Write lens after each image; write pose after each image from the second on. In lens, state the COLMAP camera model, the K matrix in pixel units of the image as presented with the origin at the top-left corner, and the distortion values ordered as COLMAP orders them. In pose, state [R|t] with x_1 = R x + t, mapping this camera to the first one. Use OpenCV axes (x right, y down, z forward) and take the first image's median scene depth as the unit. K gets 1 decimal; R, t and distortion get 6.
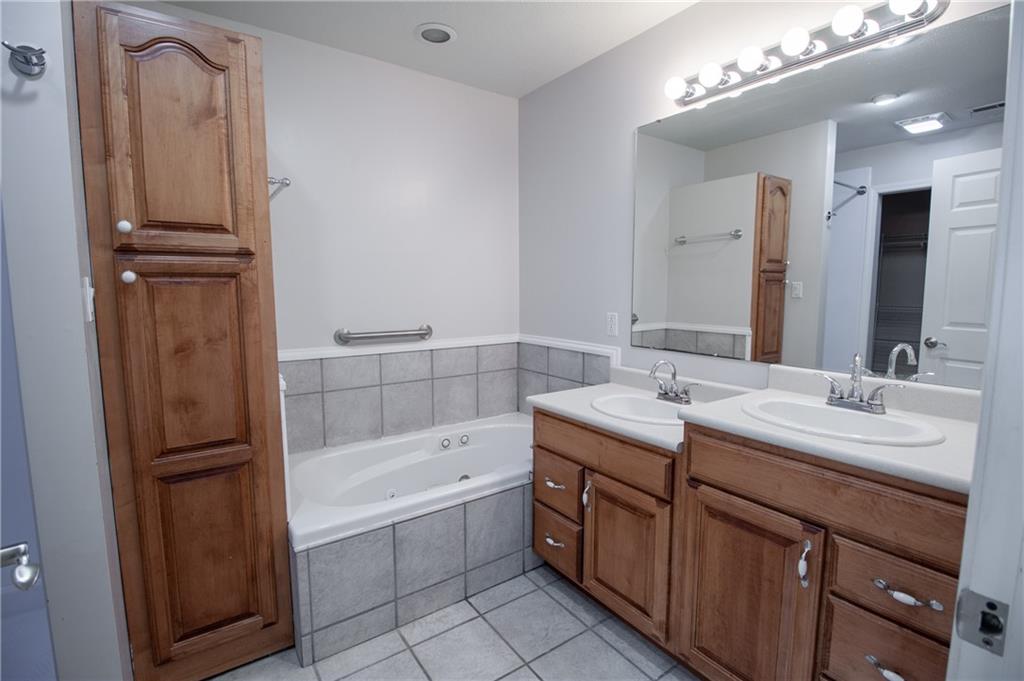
lens RADIAL K [[476.5, 0, 512.0], [0, 476.5, 340.5], [0, 0, 1]] dist [-0.012699, -0.000708]
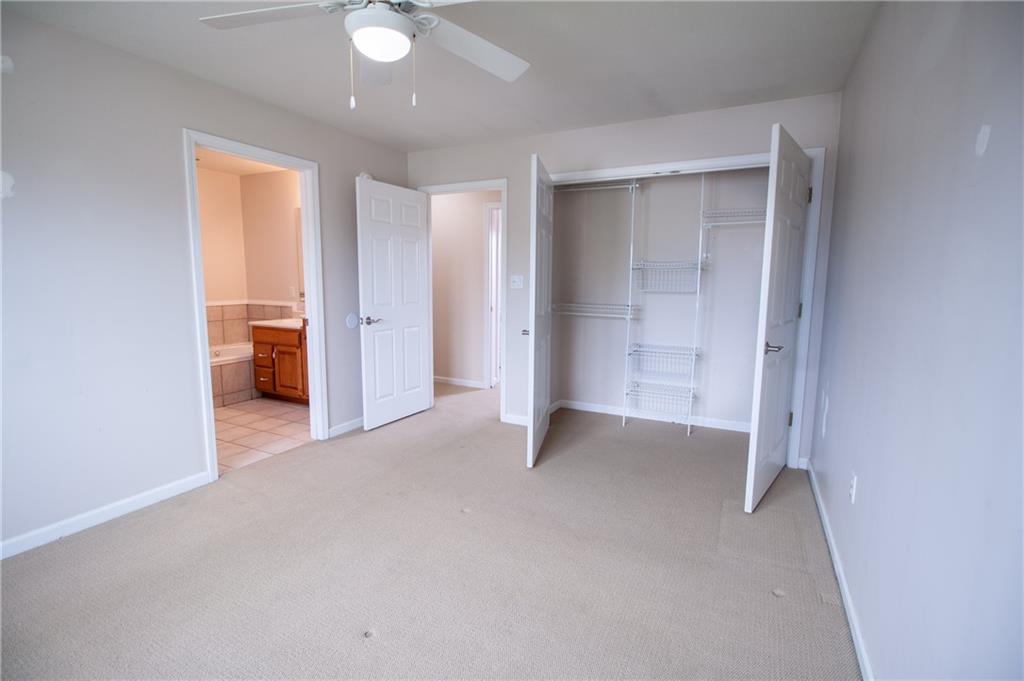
lens RADIAL K [[476.5, 0, 512.0], [0, 476.5, 340.5], [0, 0, 1]] dist [-0.012699, -0.000708]
pose [[0.883919, -0.053693, 0.464547, 0.092203], [0.041716, 0.998480, 0.036031, 0.188675], [-0.465775, -0.012470, 0.884815, -1.747515]]
